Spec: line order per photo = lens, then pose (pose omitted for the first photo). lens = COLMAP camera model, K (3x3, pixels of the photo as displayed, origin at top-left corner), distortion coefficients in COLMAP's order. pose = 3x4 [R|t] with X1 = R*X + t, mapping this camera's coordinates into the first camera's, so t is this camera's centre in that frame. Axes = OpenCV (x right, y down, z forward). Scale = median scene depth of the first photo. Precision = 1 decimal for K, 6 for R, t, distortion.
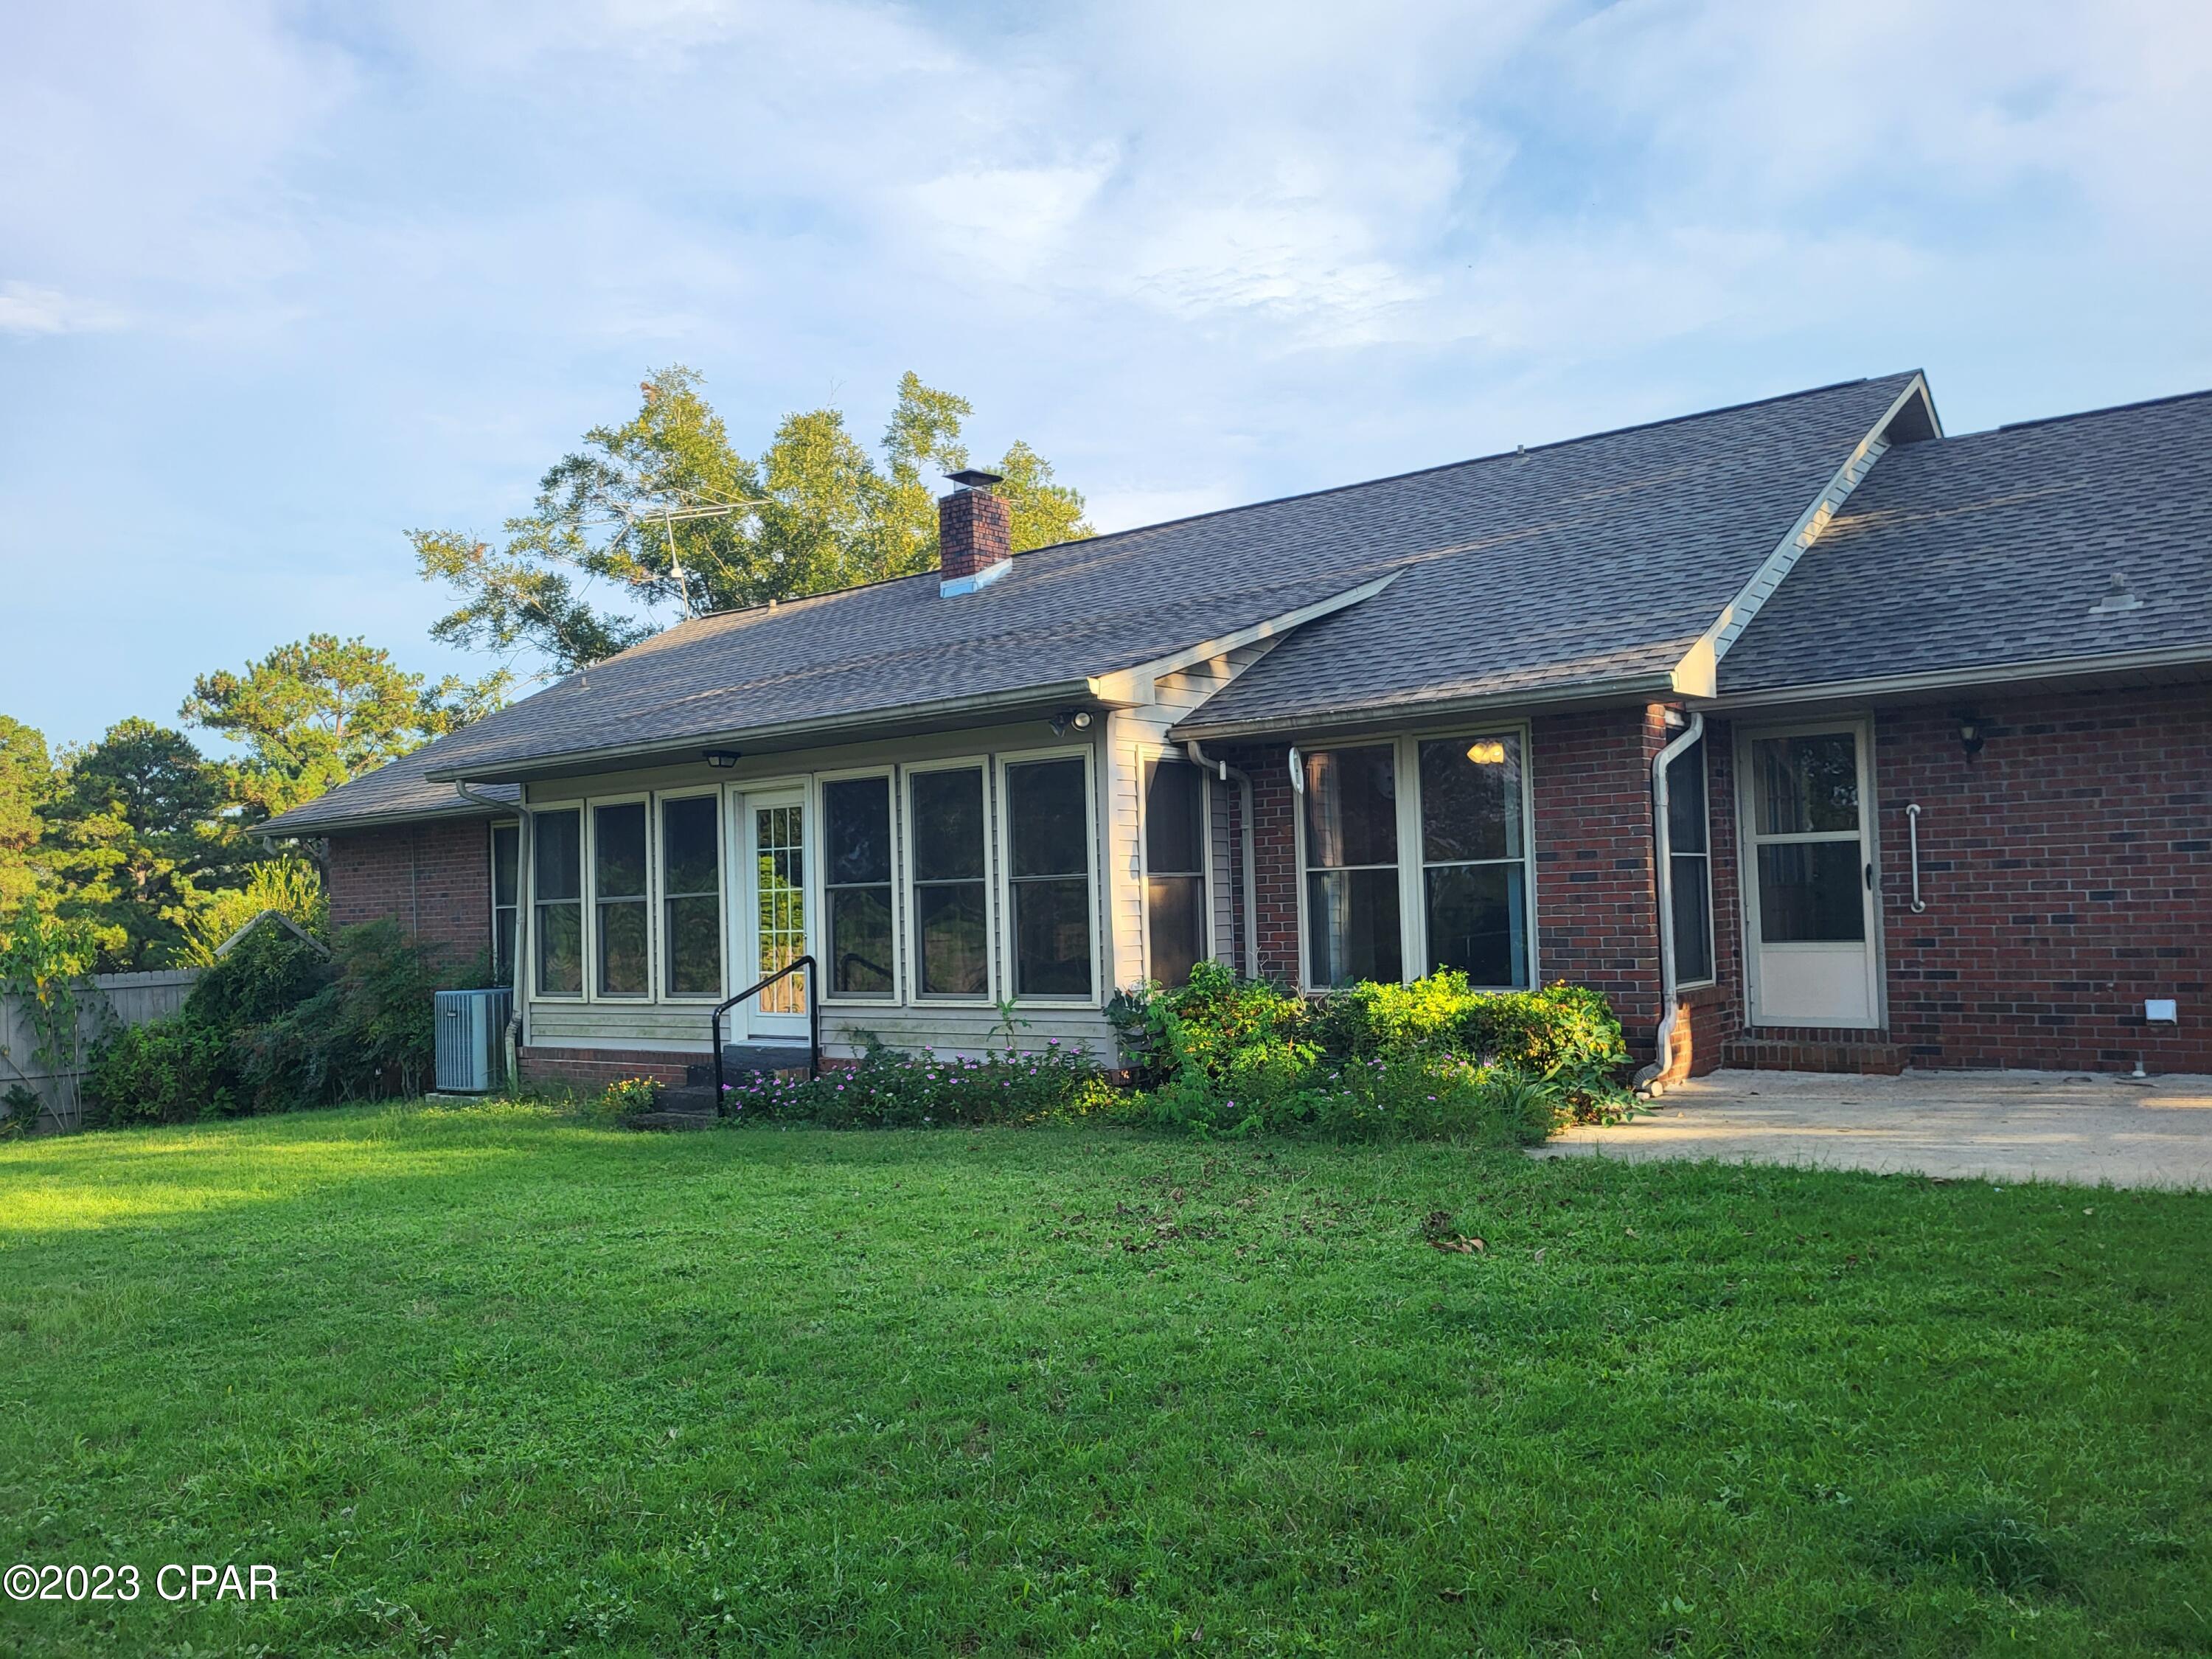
lens RADIAL K [[1661.0, 0, 1098.6], [0, 1661.0, 806.5], [0, 0, 1]] dist [0.042078, -0.006971]
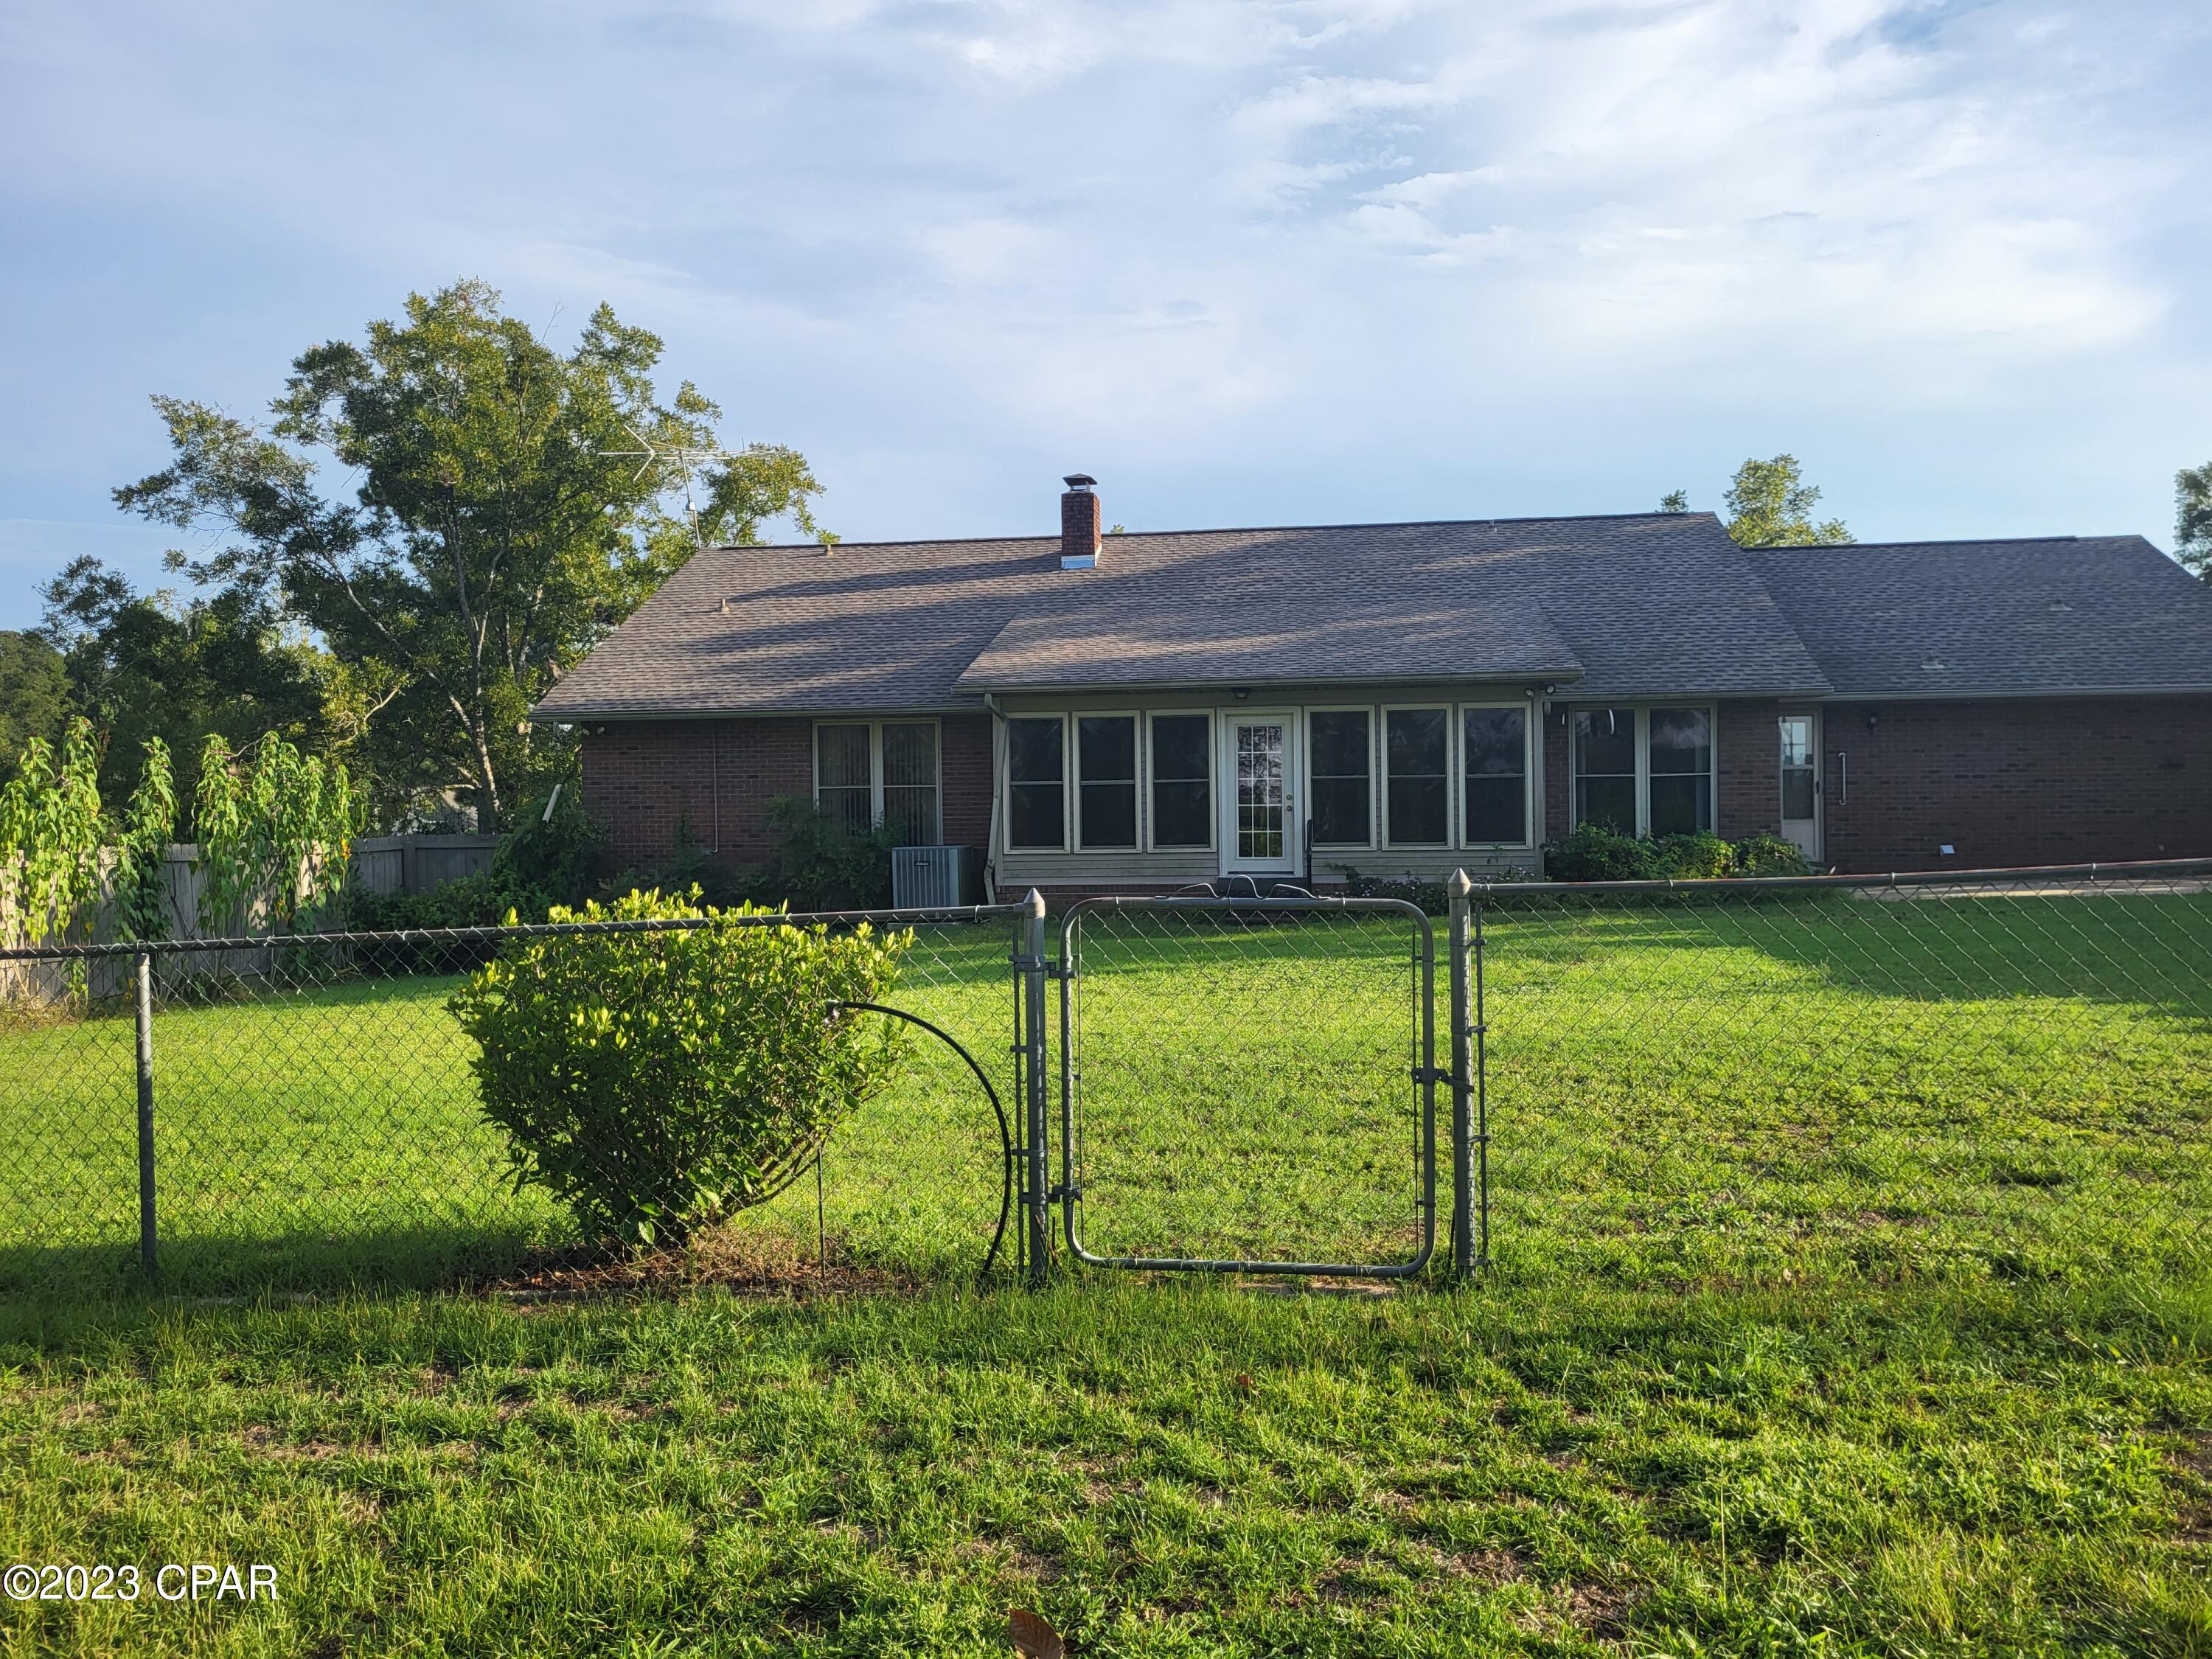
lens RADIAL K [[1661.0, 0, 1098.6], [0, 1661.0, 806.5], [0, 0, 1]] dist [0.042078, -0.006971]
pose [[0.858615, 0.026252, 0.511948, -1.049123], [-0.047208, 0.998493, 0.027972, 0.037728], [-0.510442, -0.048185, 0.858561, -0.242893]]
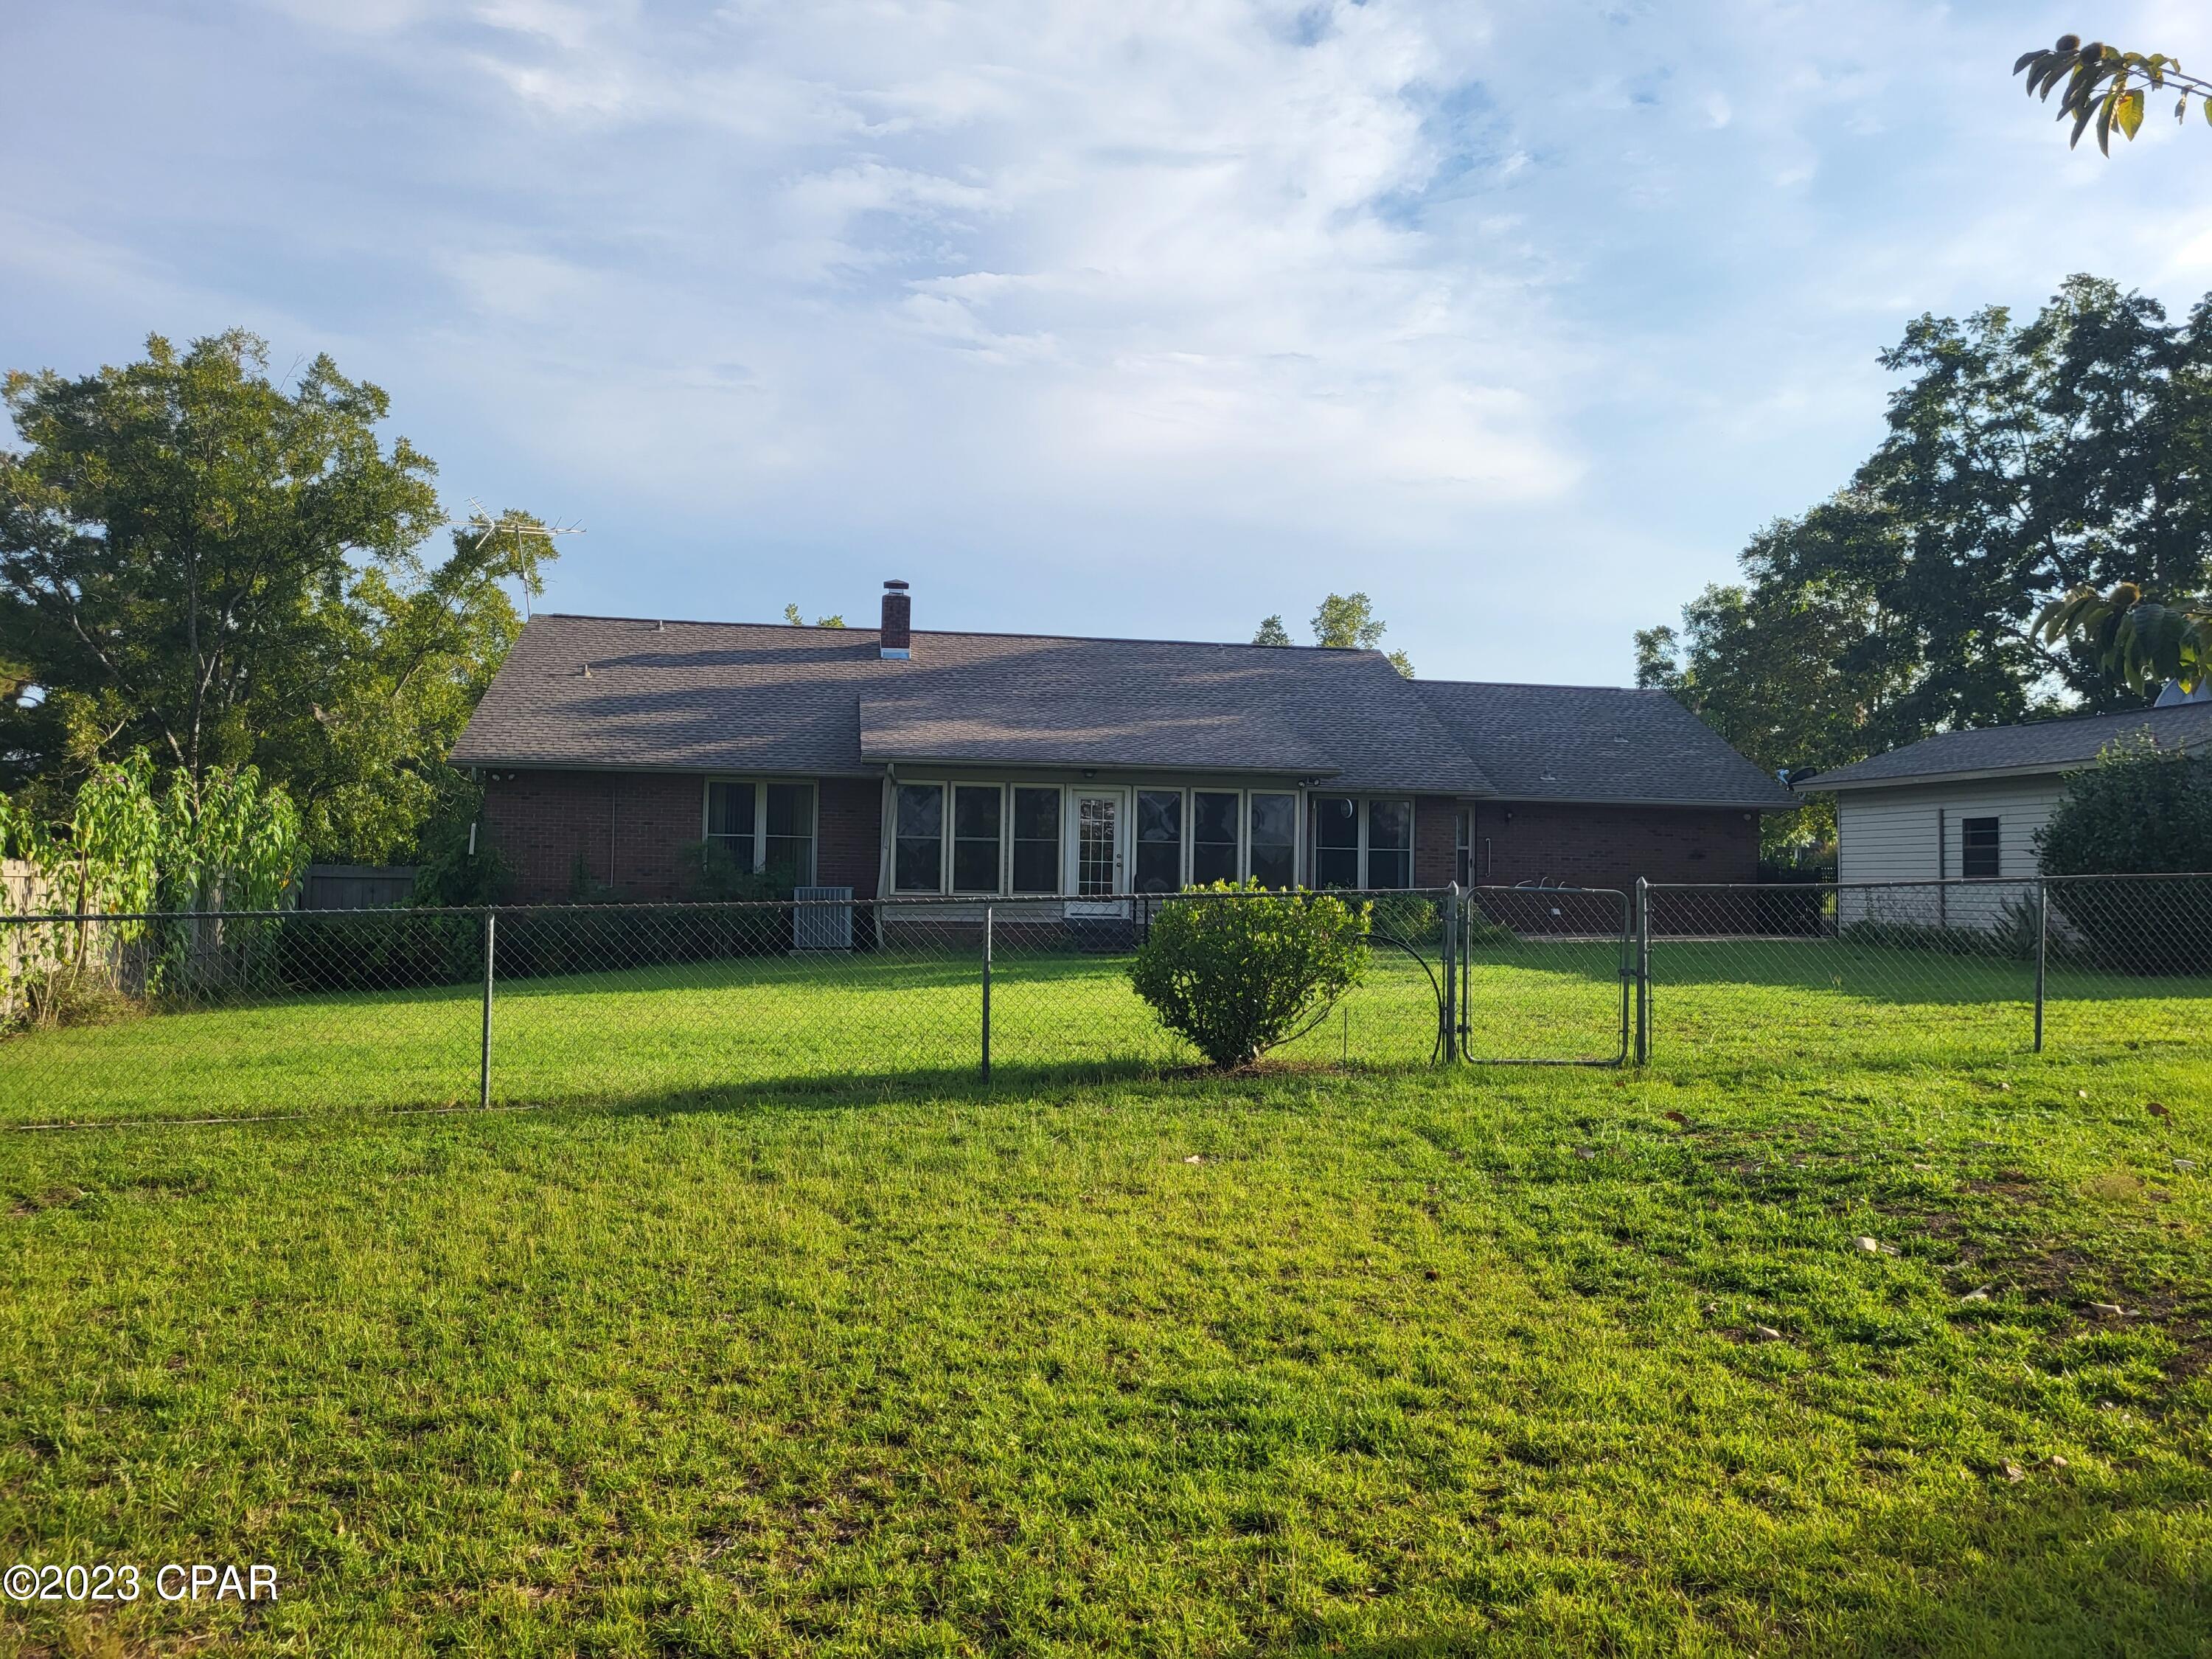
lens RADIAL K [[1680.3, 0, 1110.5], [0, 1680.3, 855.4], [0, 0, 1]] dist [0.042854, -0.041293]
pose [[0.667201, 0.061049, 0.742372, -1.567333], [-0.082738, 0.996542, -0.007590, 0.076417], [-0.740269, -0.056359, 0.669945, -0.334595]]
